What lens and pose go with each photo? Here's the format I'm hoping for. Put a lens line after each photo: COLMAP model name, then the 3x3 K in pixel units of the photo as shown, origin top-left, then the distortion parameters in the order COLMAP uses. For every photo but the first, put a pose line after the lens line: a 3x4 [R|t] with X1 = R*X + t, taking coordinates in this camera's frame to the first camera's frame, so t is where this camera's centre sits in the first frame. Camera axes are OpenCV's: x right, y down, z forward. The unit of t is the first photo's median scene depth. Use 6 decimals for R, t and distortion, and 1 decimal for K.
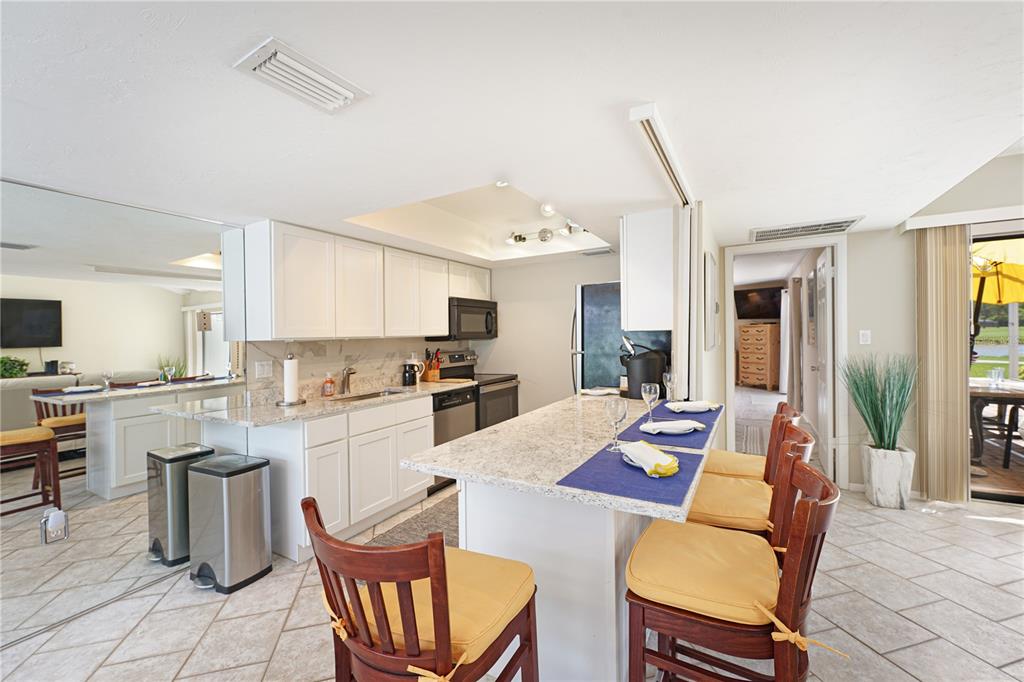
lens RADIAL K [[421.7, 0, 508.0], [0, 421.7, 337.9], [0, 0, 1]] dist [-0.006932, 0.000458]
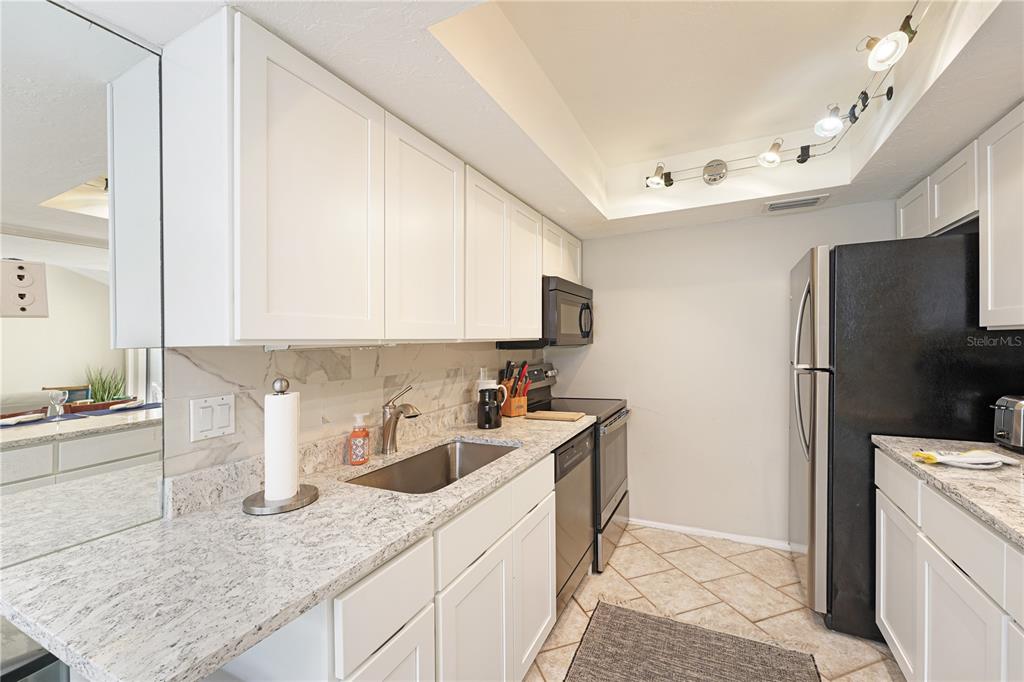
lens RADIAL K [[421.7, 0, 515.3], [0, 421.7, 341.8], [0, 0, 1]] dist [-0.006932, 0.000458]
pose [[0.997297, 0.003198, 0.073405, -0.245812], [-0.002527, 0.999954, -0.009238, 0.003694], [-0.073431, 0.009028, 0.997259, 0.442223]]
